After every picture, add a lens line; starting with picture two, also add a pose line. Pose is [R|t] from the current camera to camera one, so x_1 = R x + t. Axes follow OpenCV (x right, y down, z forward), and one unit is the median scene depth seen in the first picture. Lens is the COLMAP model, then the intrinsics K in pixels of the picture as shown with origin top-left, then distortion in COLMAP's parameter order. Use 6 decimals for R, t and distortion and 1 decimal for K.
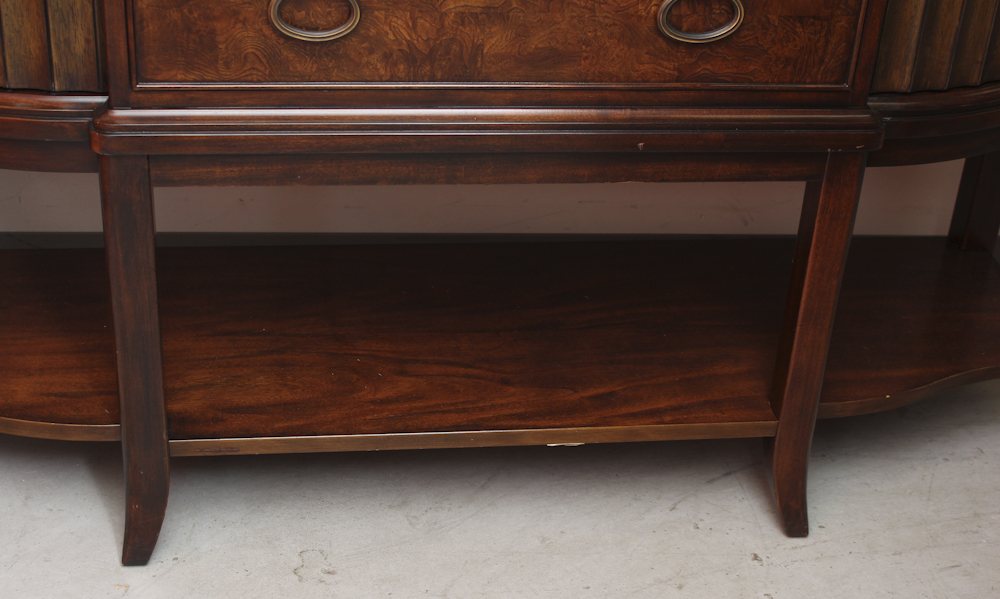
lens RADIAL K [[1463.4, 0, 503.2], [0, 1463.4, 309.7], [0, 0, 1]] dist [-0.046595, 0.000000]
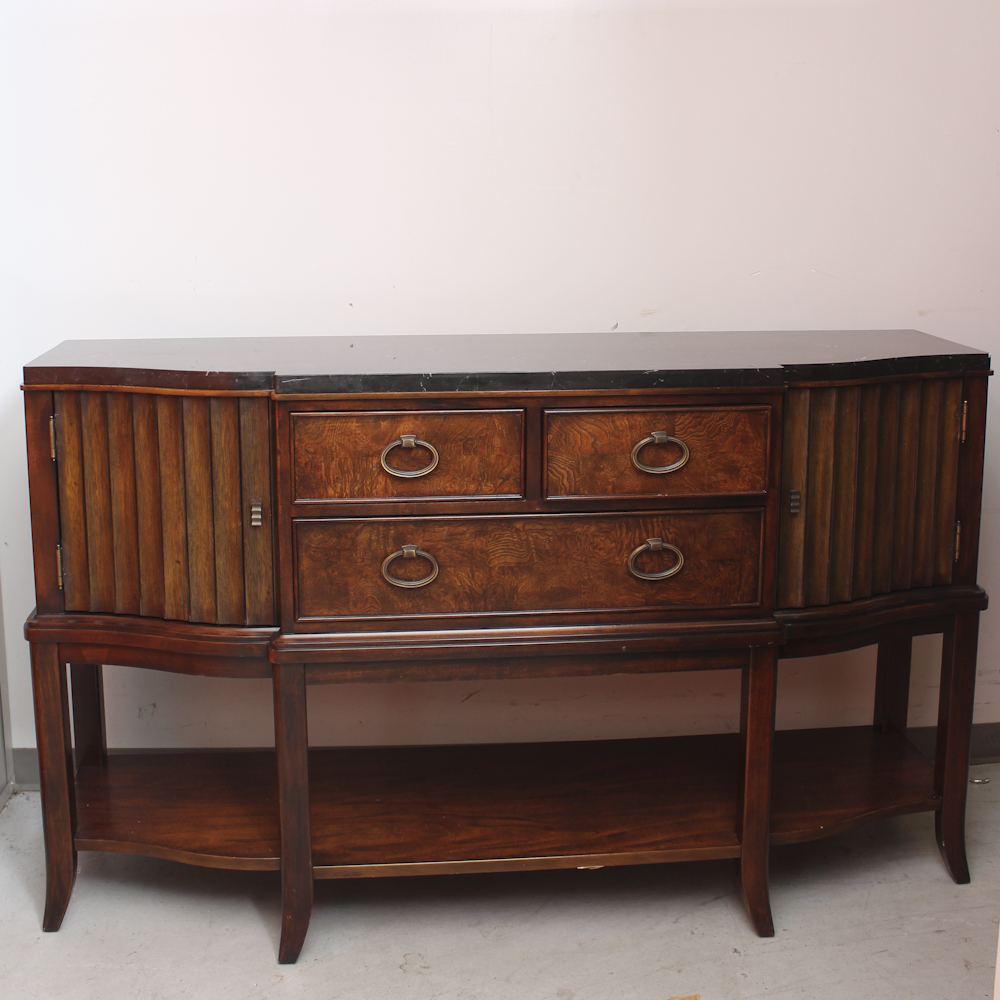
lens RADIAL K [[1261.1, 0, 527.4], [0, 1261.1, 406.8], [0, 0, 1]] dist [-0.141515, 0.000000]
pose [[0.998269, -0.049475, -0.031807, 0.046100], [0.034498, 0.930499, -0.364667, 0.122405], [0.047638, 0.362938, 0.930595, -0.301996]]
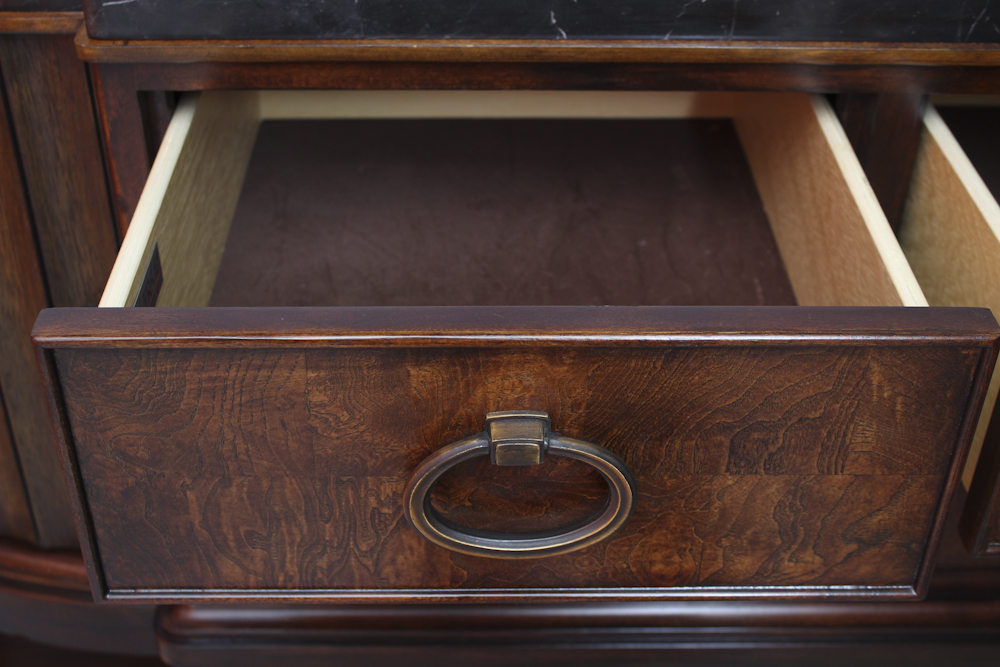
lens RADIAL K [[1294.2, 0, 498.4], [0, 1294.2, 336.0], [0, 0, 1]] dist [-0.065462, 0.000000]
pose [[0.992694, 0.030495, -0.116744, -0.078169], [-0.017462, 0.993659, 0.111072, -0.354875], [0.119391, -0.108222, 0.986932, 0.530618]]
